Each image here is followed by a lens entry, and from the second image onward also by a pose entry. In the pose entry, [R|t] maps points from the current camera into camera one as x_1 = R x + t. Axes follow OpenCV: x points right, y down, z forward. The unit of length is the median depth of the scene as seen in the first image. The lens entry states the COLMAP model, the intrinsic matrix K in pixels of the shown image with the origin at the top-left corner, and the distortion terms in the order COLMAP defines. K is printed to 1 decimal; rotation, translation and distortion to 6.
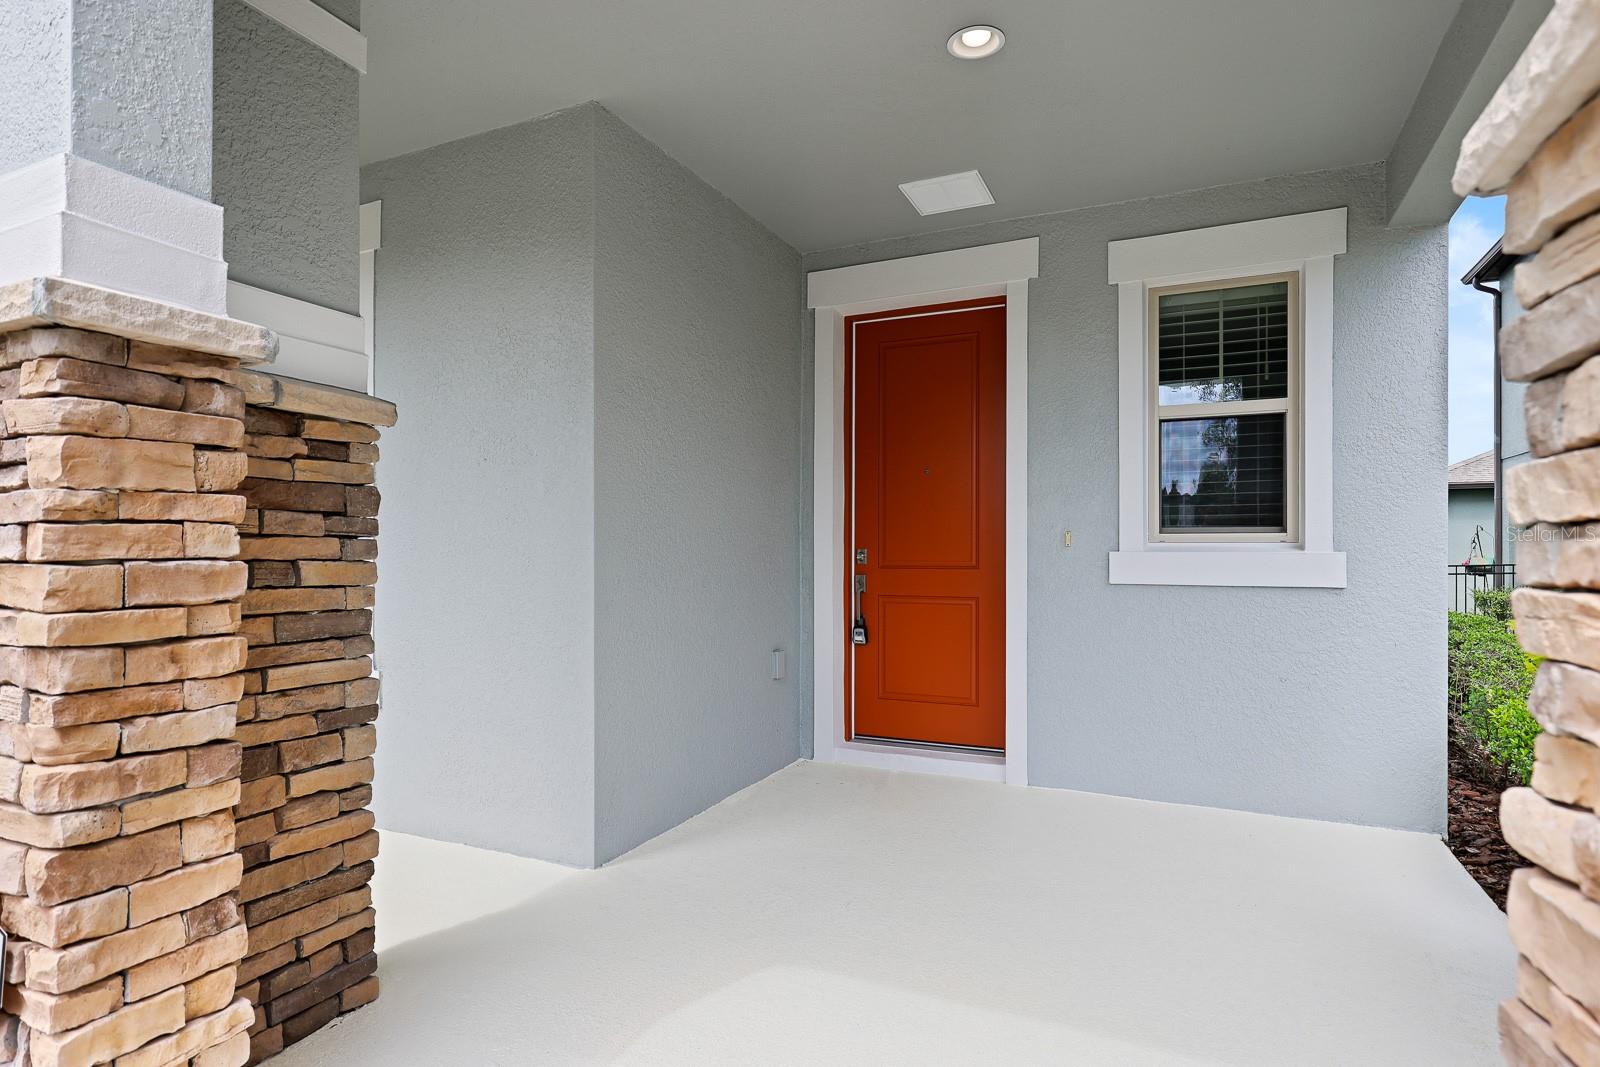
lens RADIAL K [[862.6, 0, 800.0], [0, 862.6, 533.5], [0, 0, 1]] dist [0.000777, 0.000078]
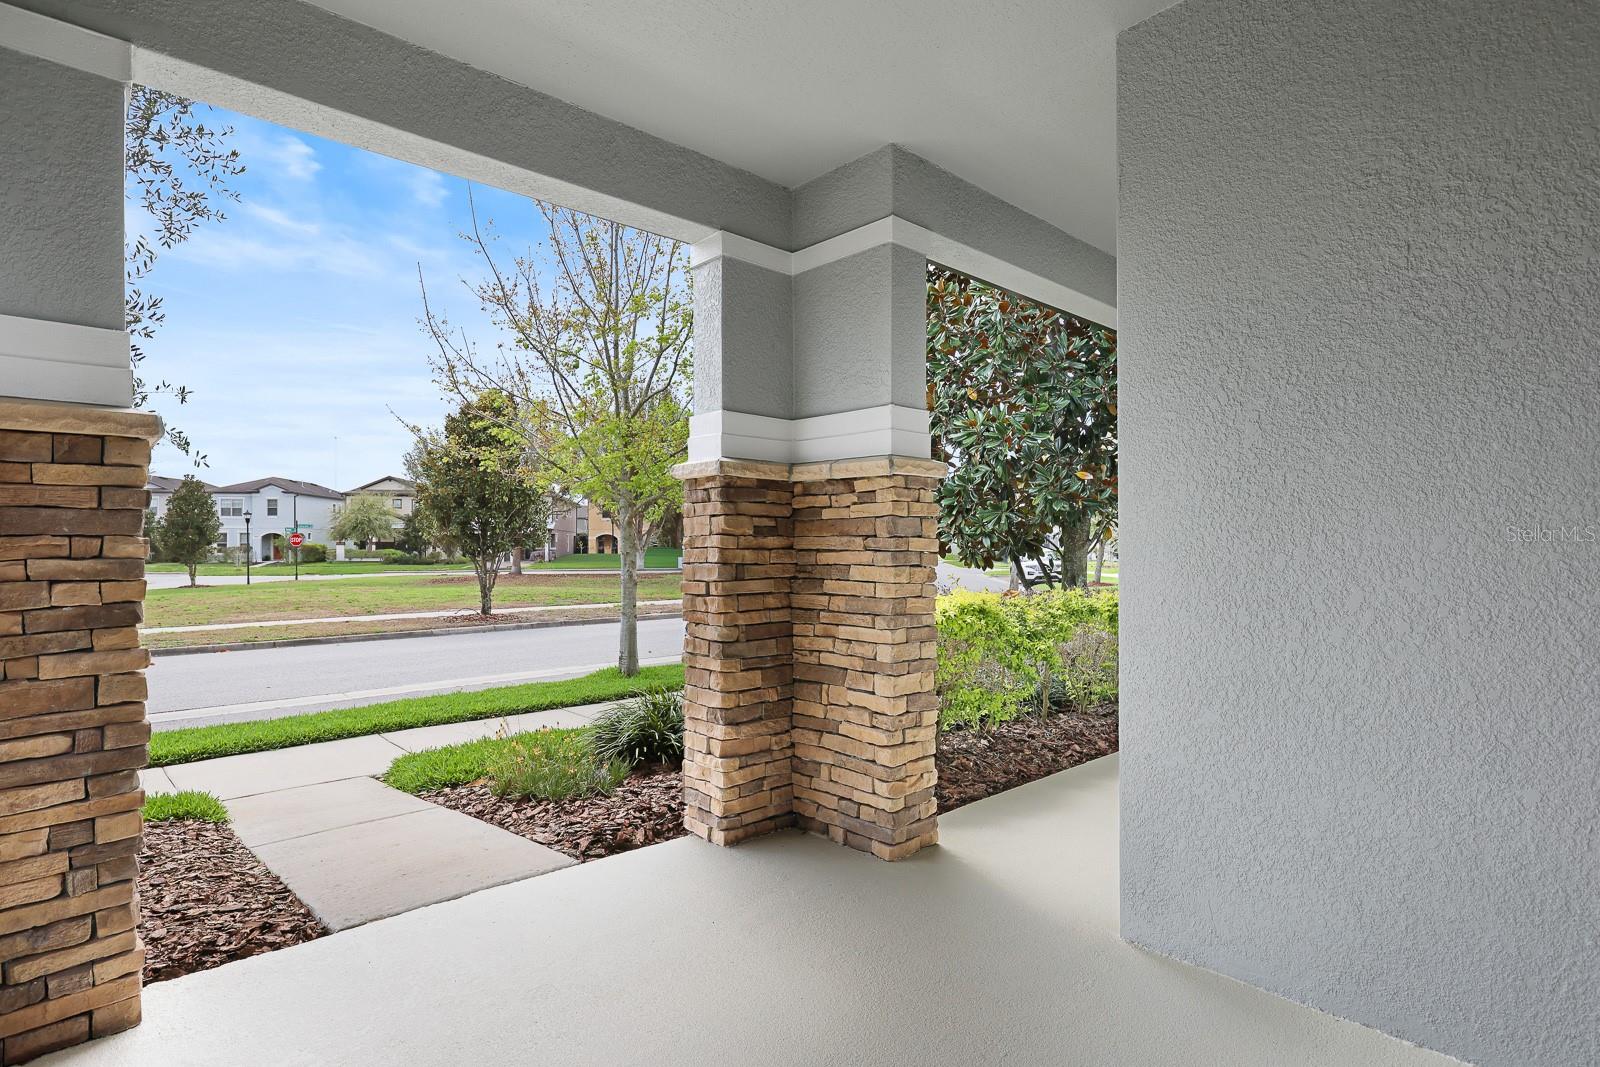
lens RADIAL K [[813.7, 0, 801.4], [0, 813.7, 544.4], [0, 0, 1]] dist [0.000142, 0.000022]
pose [[-0.379165, -0.009746, -0.925278, 0.955945], [0.020317, 0.999616, -0.018854, 0.019252], [0.925106, -0.025948, -0.378821, 1.539043]]
